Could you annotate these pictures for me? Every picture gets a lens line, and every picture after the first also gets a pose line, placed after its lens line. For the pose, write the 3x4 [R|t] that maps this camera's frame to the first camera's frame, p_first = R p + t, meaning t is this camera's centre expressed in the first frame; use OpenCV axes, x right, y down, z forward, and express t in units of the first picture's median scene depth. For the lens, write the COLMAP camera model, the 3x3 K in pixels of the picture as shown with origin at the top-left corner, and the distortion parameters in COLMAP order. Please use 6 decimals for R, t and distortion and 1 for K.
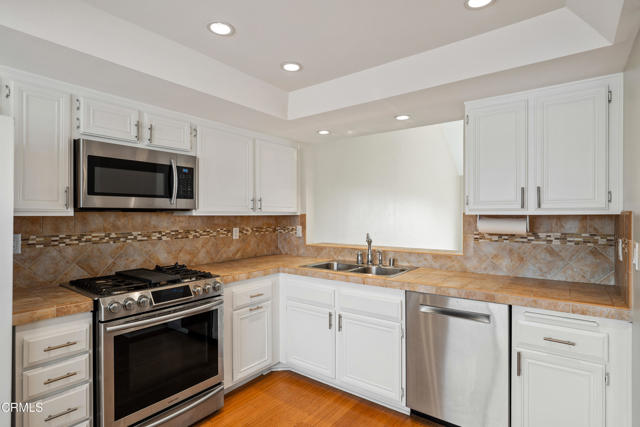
lens RADIAL K [[329.4, 0, 320.0], [0, 329.4, 213.5], [0, 0, 1]] dist [-0.000778, -0.000350]
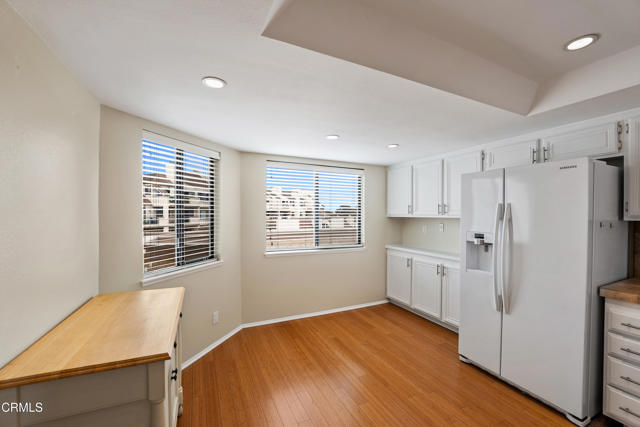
lens RADIAL K [[260.7, 0, 320.0], [0, 260.7, 213.5], [0, 0, 1]] dist [-0.031744, 0.005945]
pose [[-0.463202, -0.002676, -0.886249, 0.389704], [0.002611, 0.999987, -0.004383, -0.015025], [0.886249, -0.004344, -0.463189, 0.253243]]
